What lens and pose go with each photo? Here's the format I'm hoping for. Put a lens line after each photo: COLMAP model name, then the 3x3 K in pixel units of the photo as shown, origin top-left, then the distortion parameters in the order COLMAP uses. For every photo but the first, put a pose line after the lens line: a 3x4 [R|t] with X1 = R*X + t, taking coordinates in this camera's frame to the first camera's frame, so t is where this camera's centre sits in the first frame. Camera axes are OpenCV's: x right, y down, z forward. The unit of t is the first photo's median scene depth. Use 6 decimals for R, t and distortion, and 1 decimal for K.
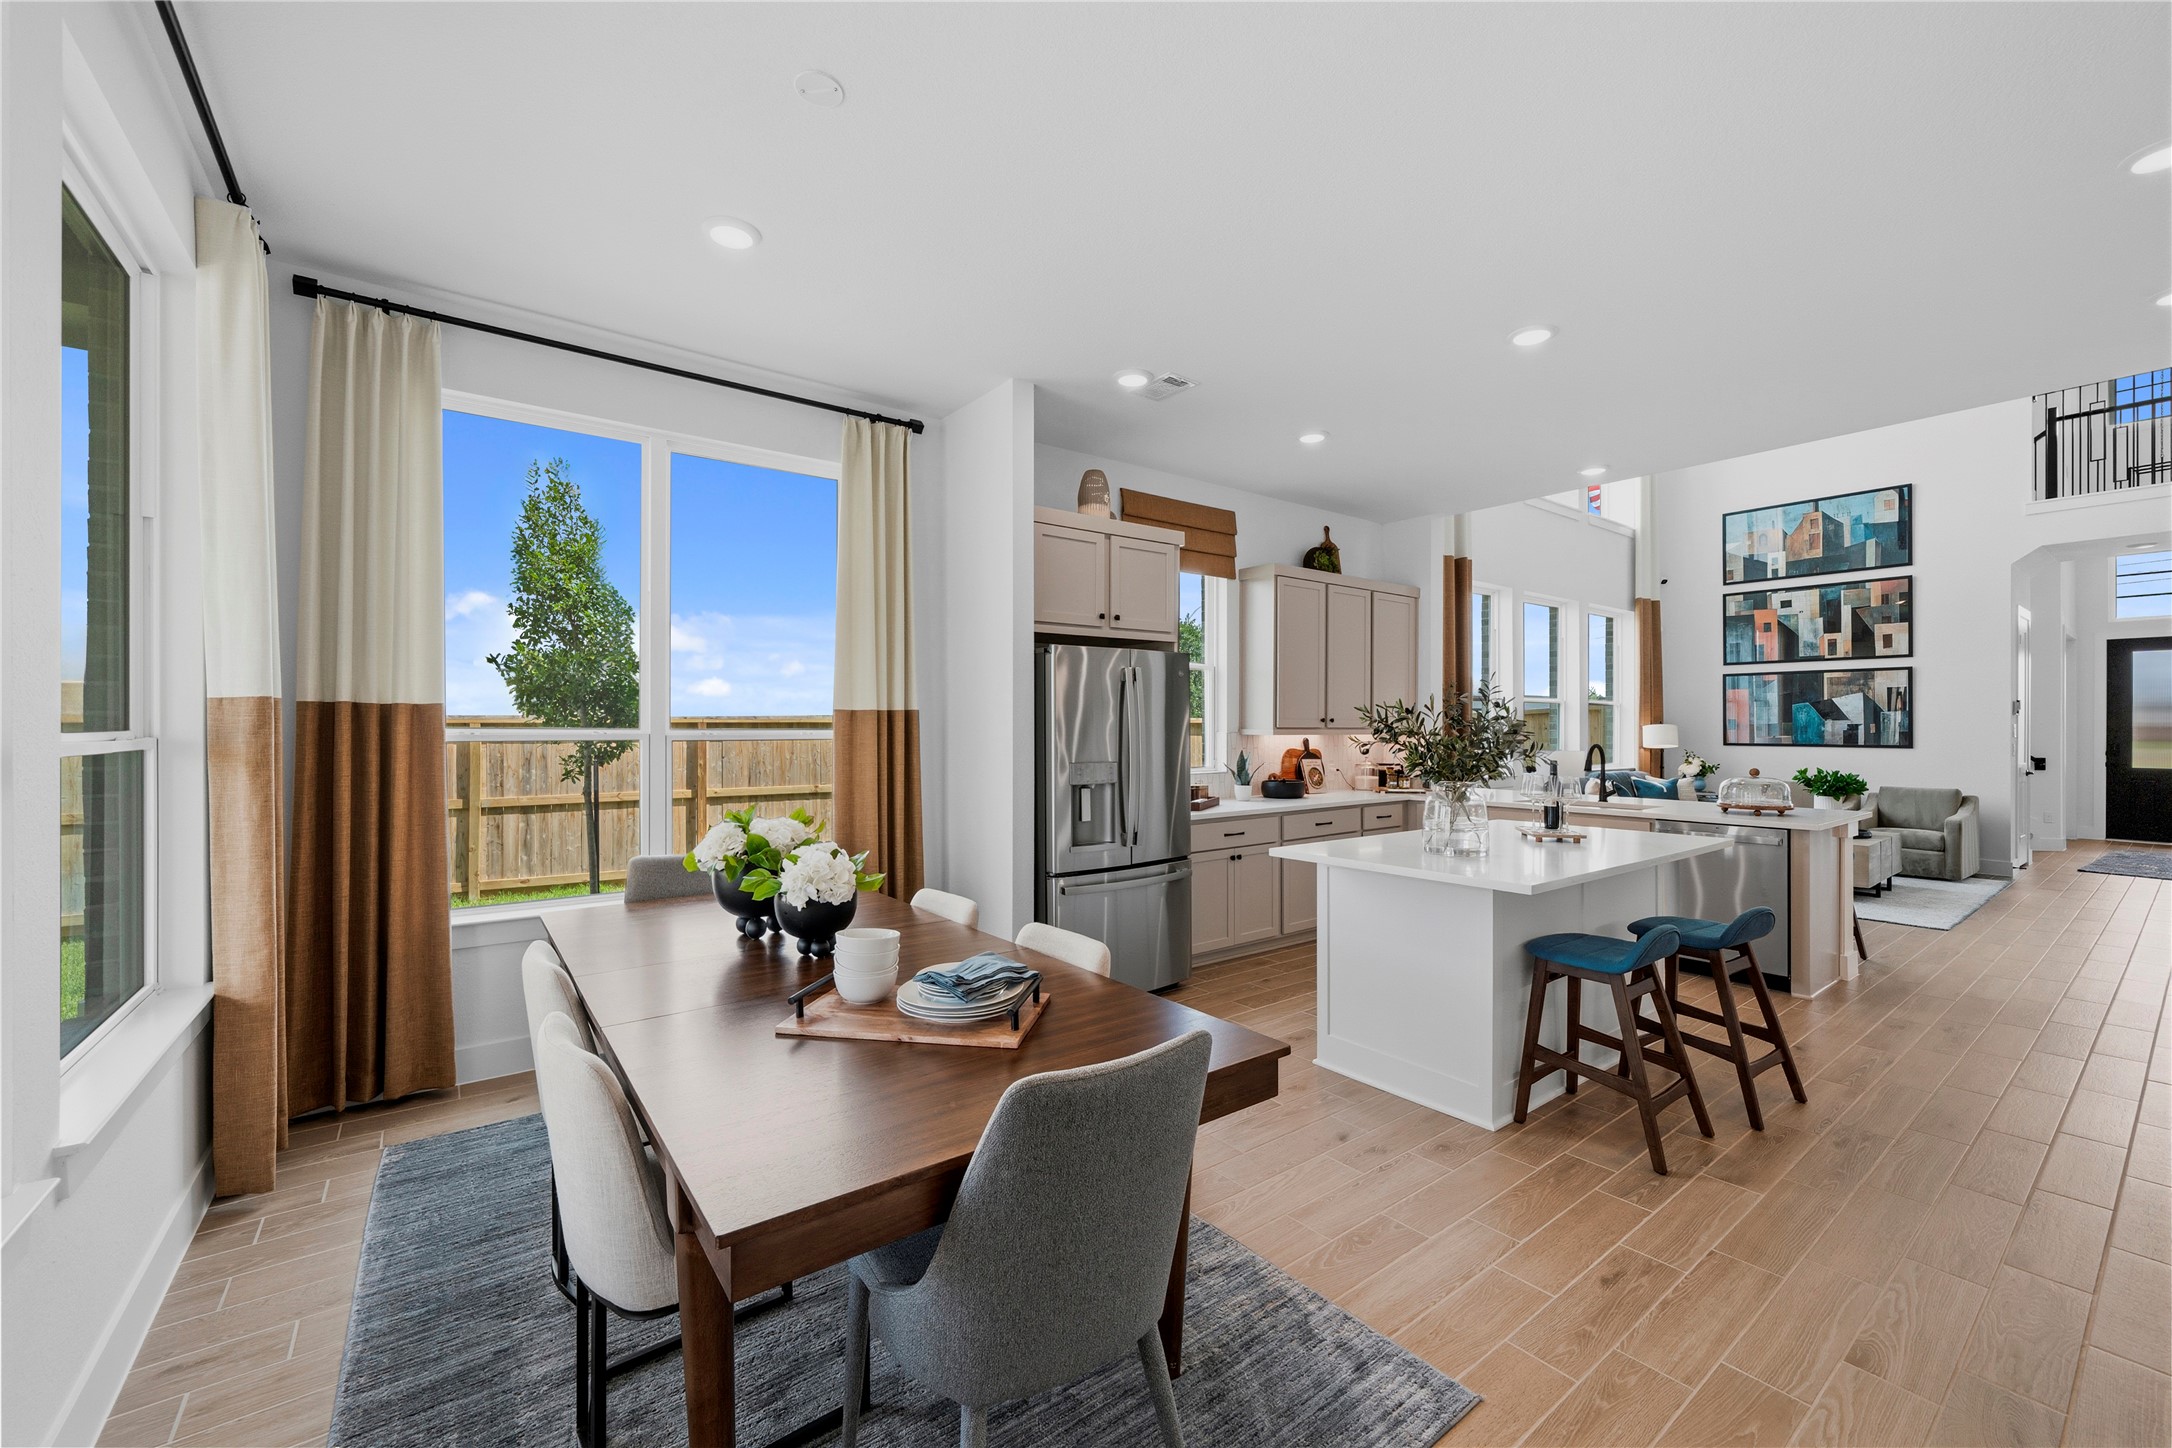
lens RADIAL K [[857.4, 0, 1080.2], [0, 857.4, 724.6], [0, 0, 1]] dist [-0.002339, 0.000046]
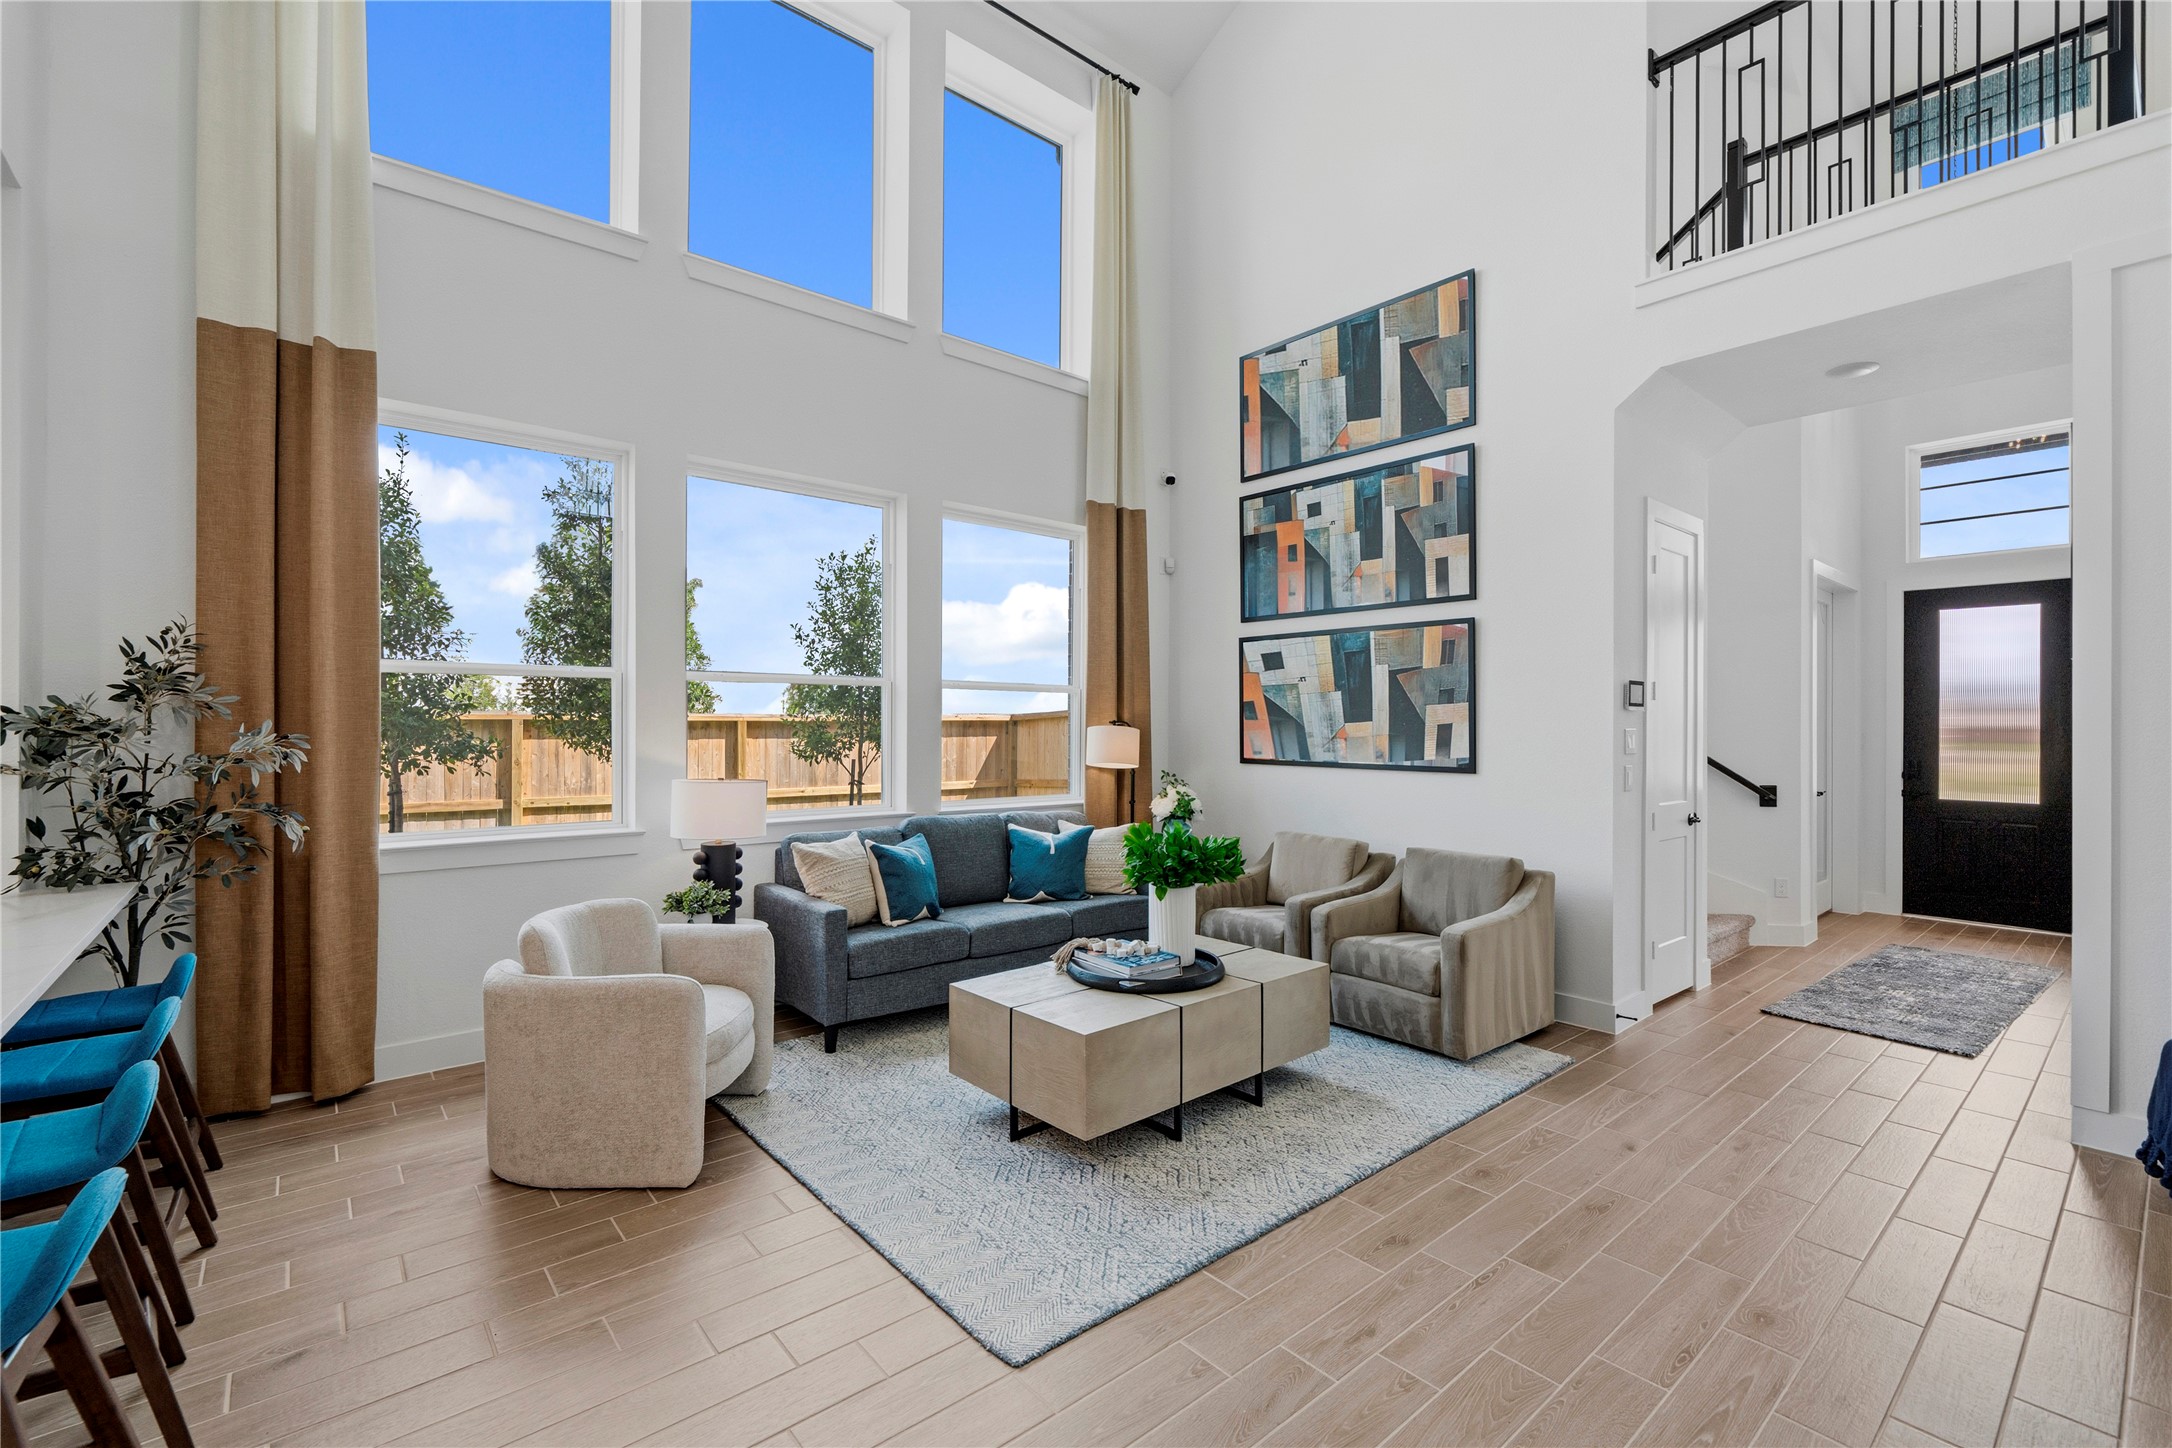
lens RADIAL K [[930.3, 0, 1086.0], [0, 930.3, 724.0], [0, 0, 1]] dist [-0.001196, -0.000147]
pose [[0.998329, 0.002920, 0.057706, 0.701320], [-0.002929, 0.999996, 0.000069, -0.001995], [-0.057706, -0.000238, 0.998334, 0.444786]]
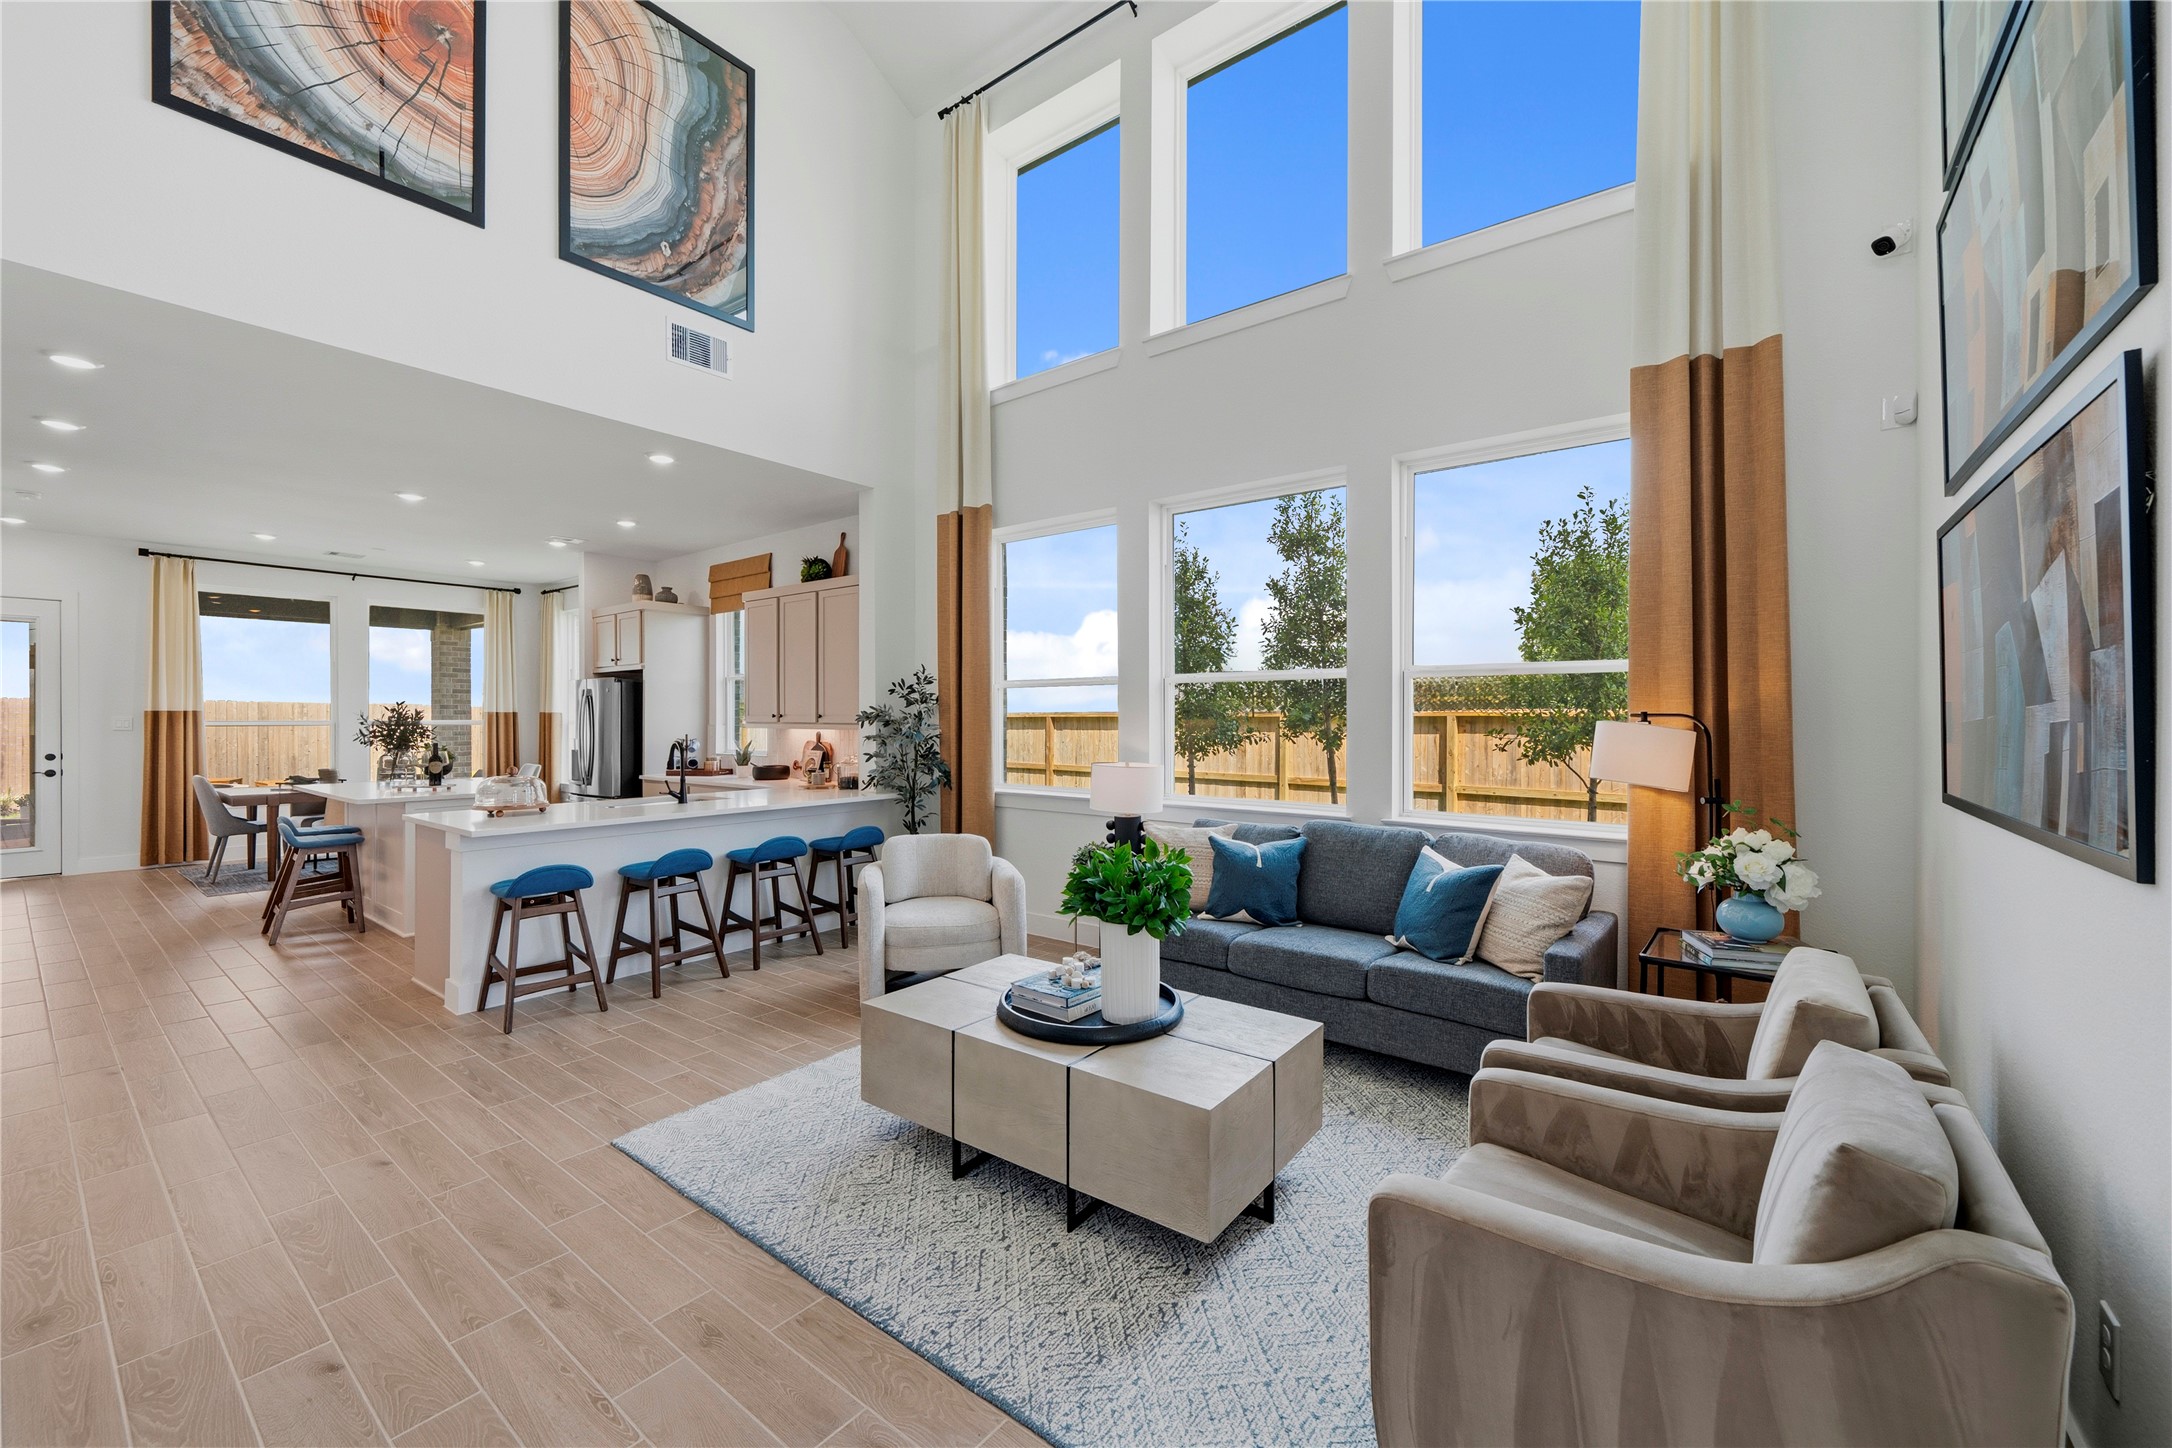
lens RADIAL K [[853.0, 0, 1082.4], [0, 853.0, 717.5], [0, 0, 1]] dist [-0.002685, 0.000265]
pose [[0.265502, -0.000426, -0.964110, 1.069282], [-0.000505, 1.000000, -0.000581, -0.002035], [0.964110, 0.000641, 0.265502, 0.776173]]
